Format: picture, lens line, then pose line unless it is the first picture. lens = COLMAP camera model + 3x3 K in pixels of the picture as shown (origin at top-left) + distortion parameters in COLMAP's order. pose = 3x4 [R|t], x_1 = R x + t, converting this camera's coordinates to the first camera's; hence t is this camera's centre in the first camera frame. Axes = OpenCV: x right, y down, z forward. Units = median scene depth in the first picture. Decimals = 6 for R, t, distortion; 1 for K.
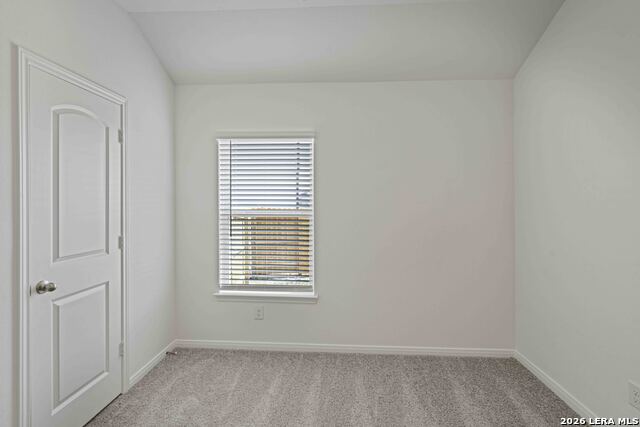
lens RADIAL K [[295.5, 0, 301.1], [0, 295.5, 203.8], [0, 0, 1]] dist [0.000592, 0.000946]
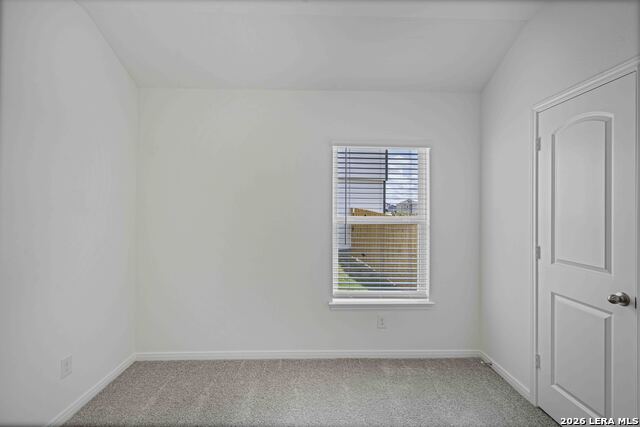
lens RADIAL K [[295.5, 0, 335.7], [0, 295.5, 216.1], [0, 0, 1]] dist [0.000592, 0.000946]
pose [[0.996895, 0.003175, 0.078681, -0.348704], [-0.004440, 0.999863, 0.015918, -0.002174], [-0.078620, -0.016218, 0.996773, 0.014380]]
